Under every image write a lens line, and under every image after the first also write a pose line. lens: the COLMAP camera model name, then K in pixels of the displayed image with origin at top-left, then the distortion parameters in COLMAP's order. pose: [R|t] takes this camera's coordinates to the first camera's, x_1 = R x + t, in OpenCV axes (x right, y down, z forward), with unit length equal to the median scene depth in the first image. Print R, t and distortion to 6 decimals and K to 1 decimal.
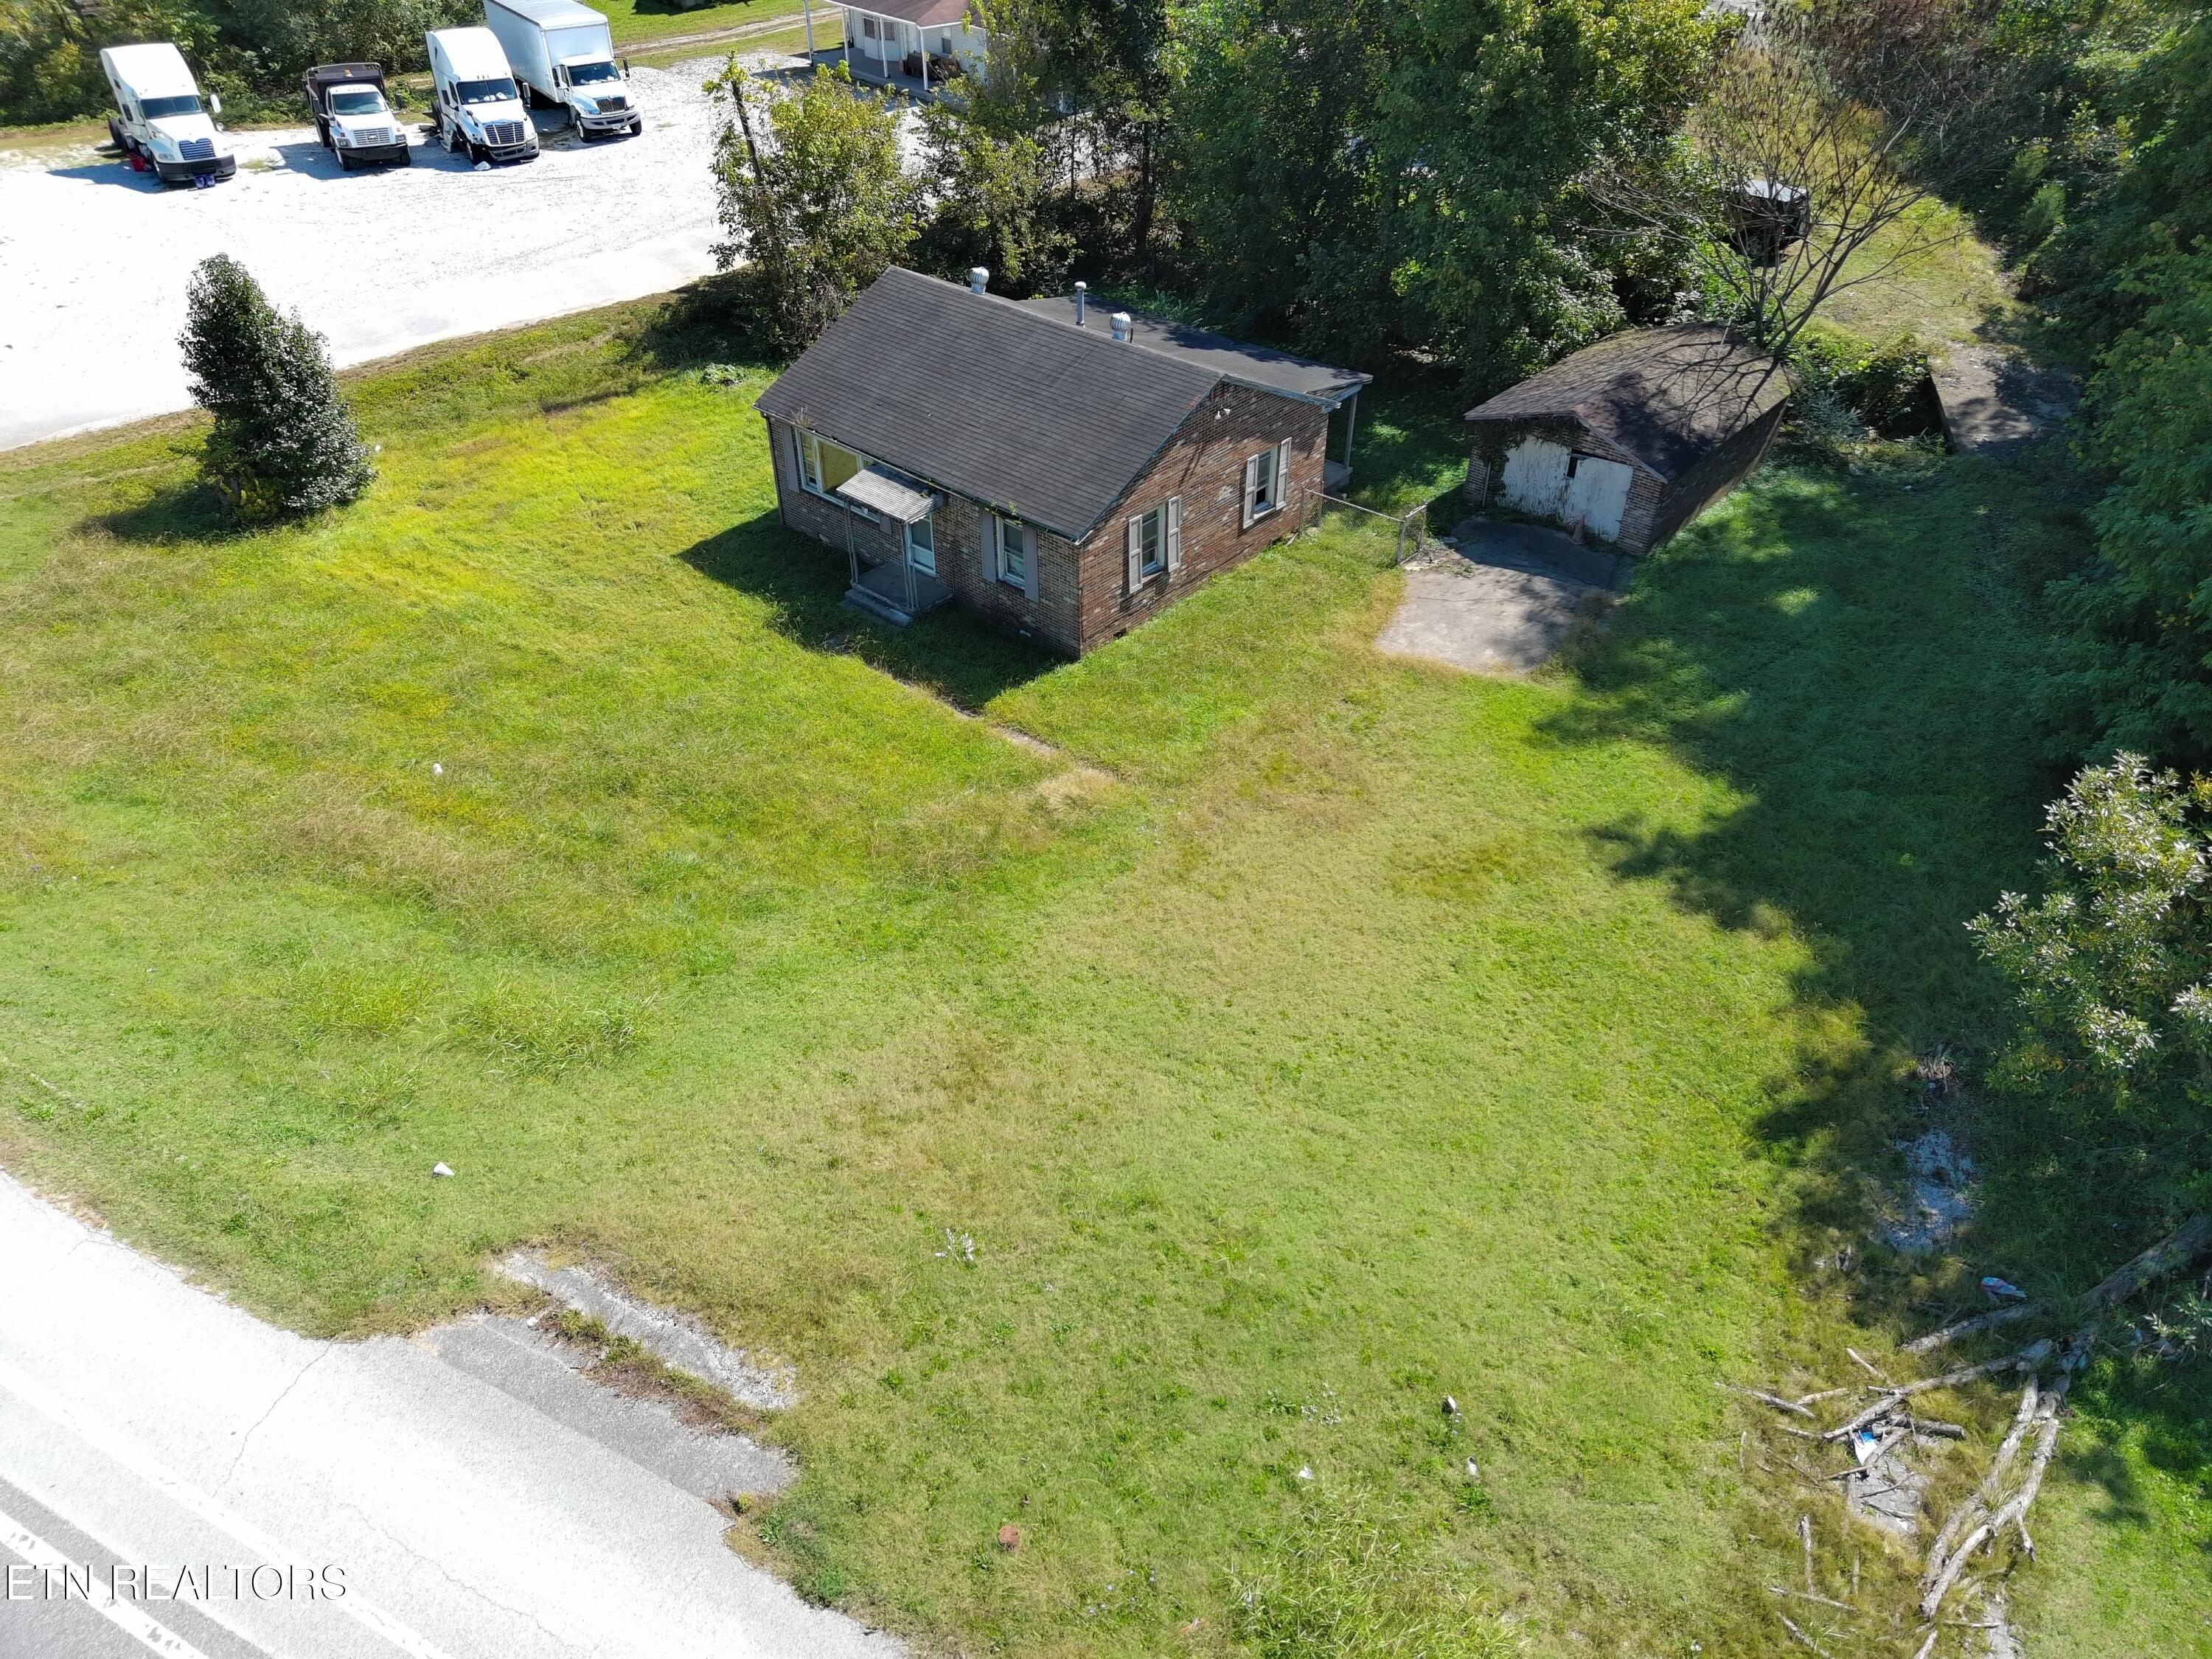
lens RADIAL K [[1505.9, 0, 1107.4], [0, 1505.9, 825.0], [0, 0, 1]] dist [0.027207, -0.023962]
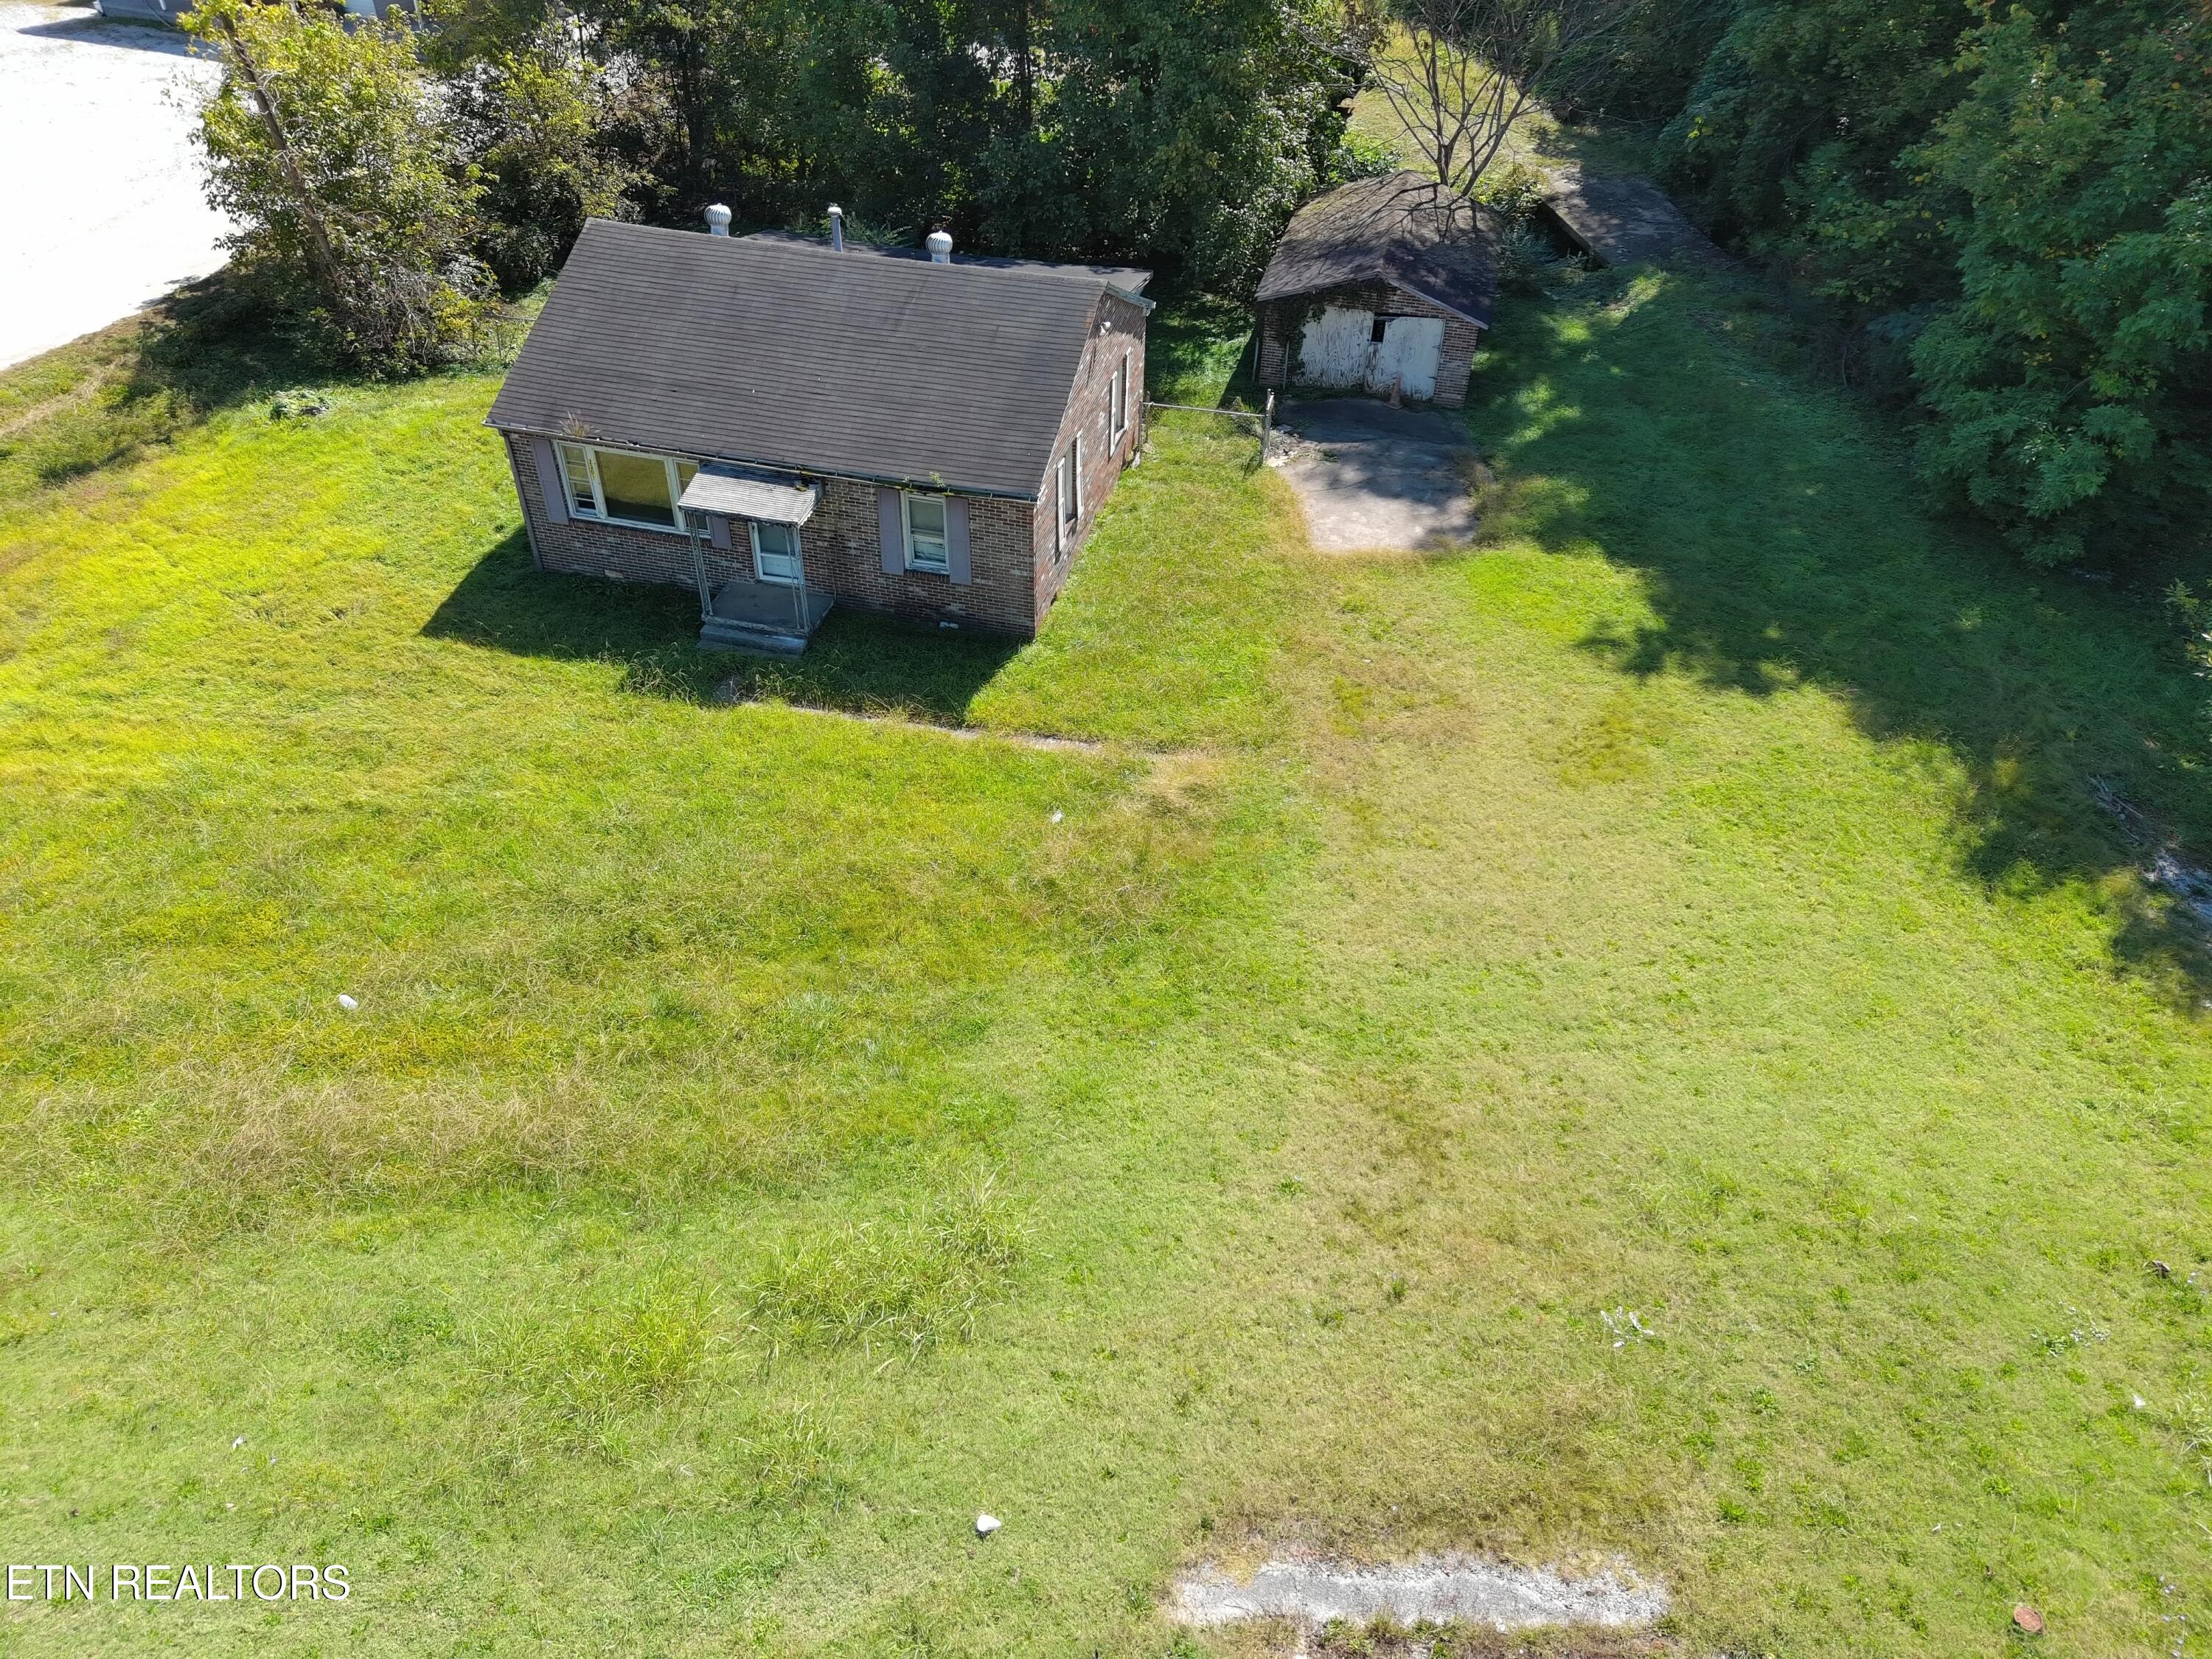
lens RADIAL K [[1505.9, 0, 1107.4], [0, 1505.9, 825.0], [0, 0, 1]] dist [0.027207, -0.023962]
pose [[0.884974, -0.282870, 0.369872, -0.326135], [0.268499, 0.958974, 0.090977, -0.074691], [-0.380432, 0.018798, 0.924618, 0.194452]]
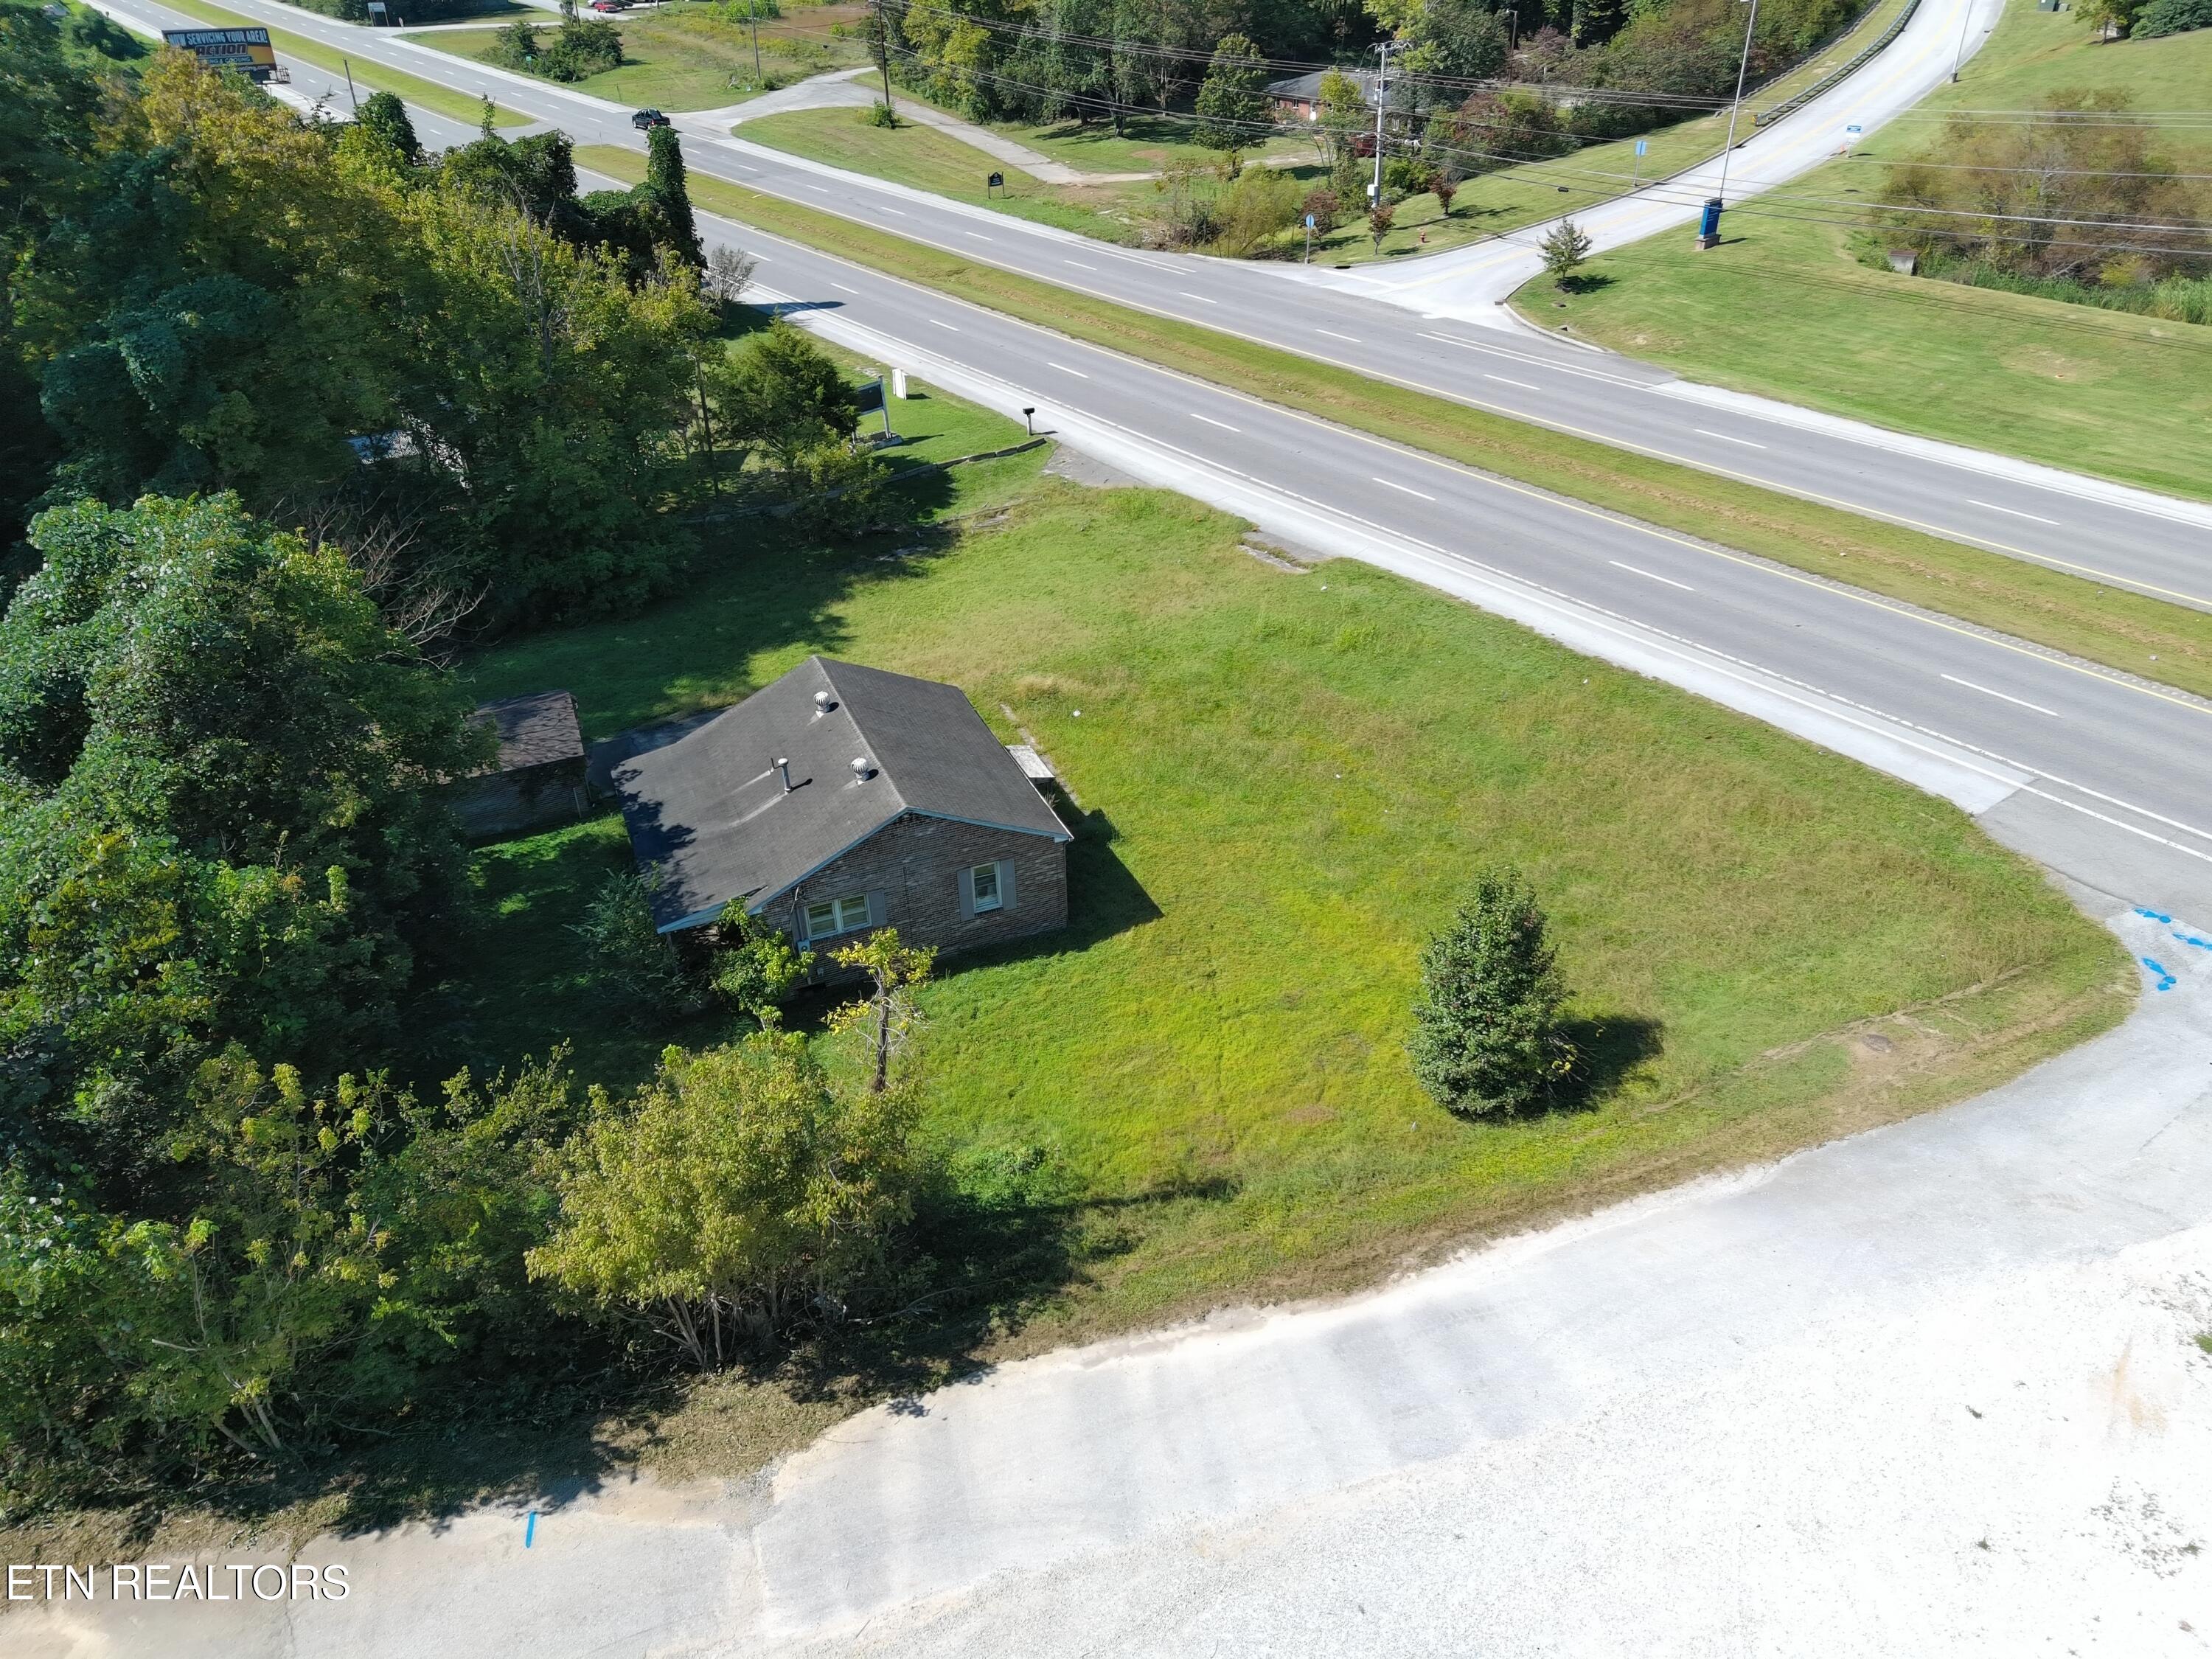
lens RADIAL K [[1505.9, 0, 1107.4], [0, 1505.9, 825.0], [0, 0, 1]] dist [0.027207, -0.023962]
pose [[-0.901450, -0.221575, 0.371876, -0.767359], [0.271644, 0.379319, 0.884492, -1.453104], [-0.337041, 0.898344, -0.281747, 1.447123]]
